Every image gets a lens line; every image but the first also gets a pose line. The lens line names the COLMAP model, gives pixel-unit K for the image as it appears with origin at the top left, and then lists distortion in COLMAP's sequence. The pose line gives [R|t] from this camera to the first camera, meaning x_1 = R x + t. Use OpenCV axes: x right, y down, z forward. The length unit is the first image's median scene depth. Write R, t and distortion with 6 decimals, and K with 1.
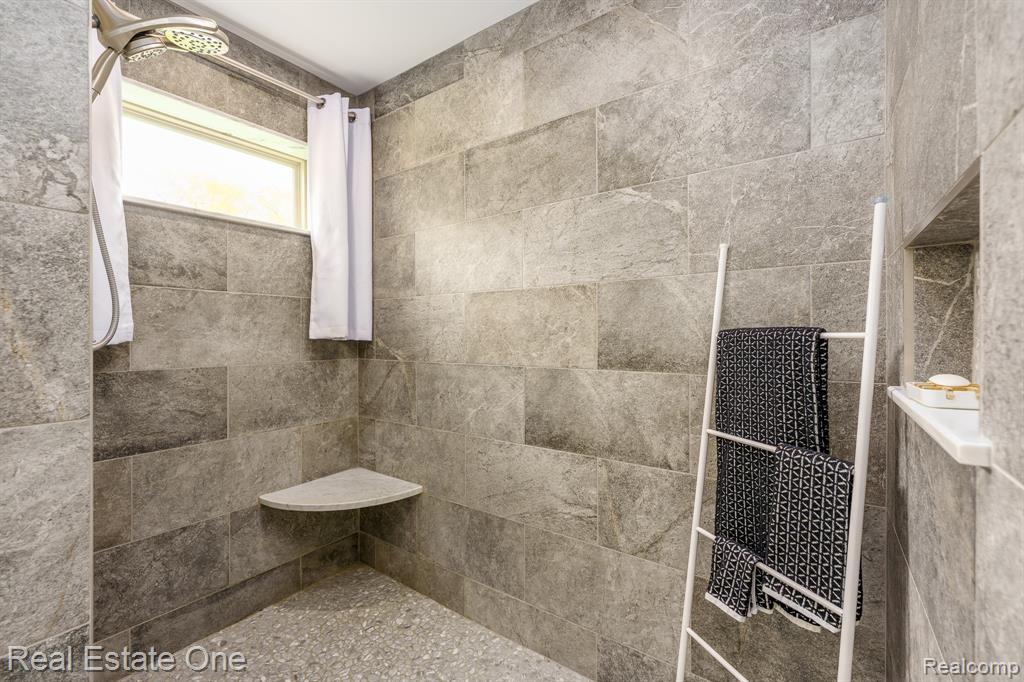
lens RADIAL K [[436.6, 0, 512.2], [0, 436.6, 338.1], [0, 0, 1]] dist [-0.002320, -0.000073]
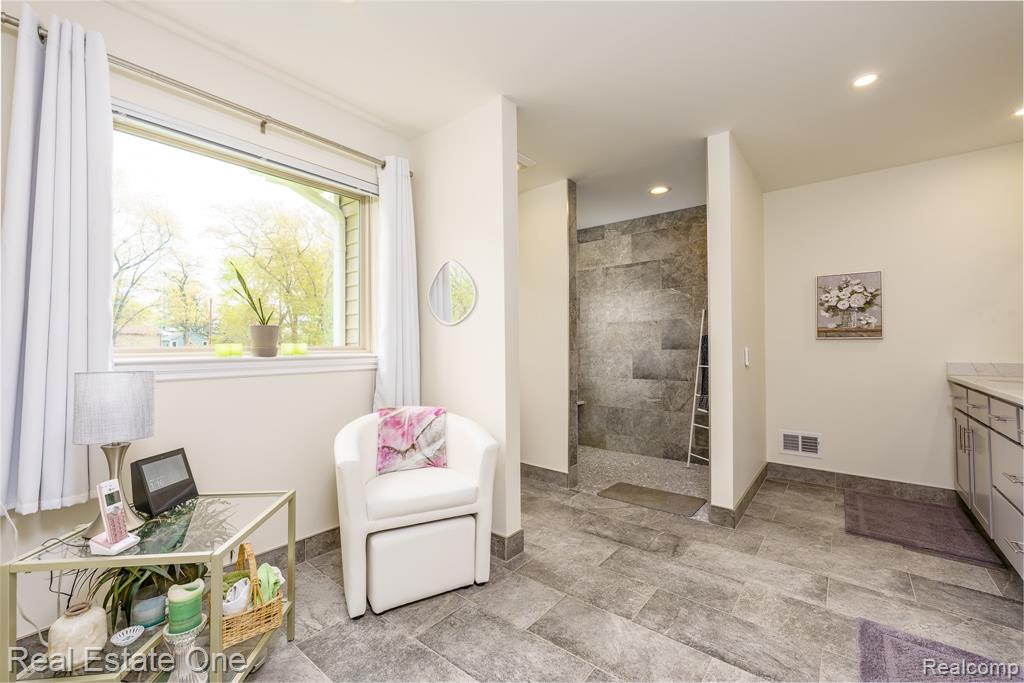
lens RADIAL K [[413.4, 0, 516.6], [0, 413.4, 343.6], [0, 0, 1]] dist [0.002627, -0.000444]
pose [[0.999234, -0.003740, -0.038943, -0.610303], [0.003101, 0.999860, -0.016448, 0.067320], [0.038999, 0.016315, 0.999106, -1.645011]]
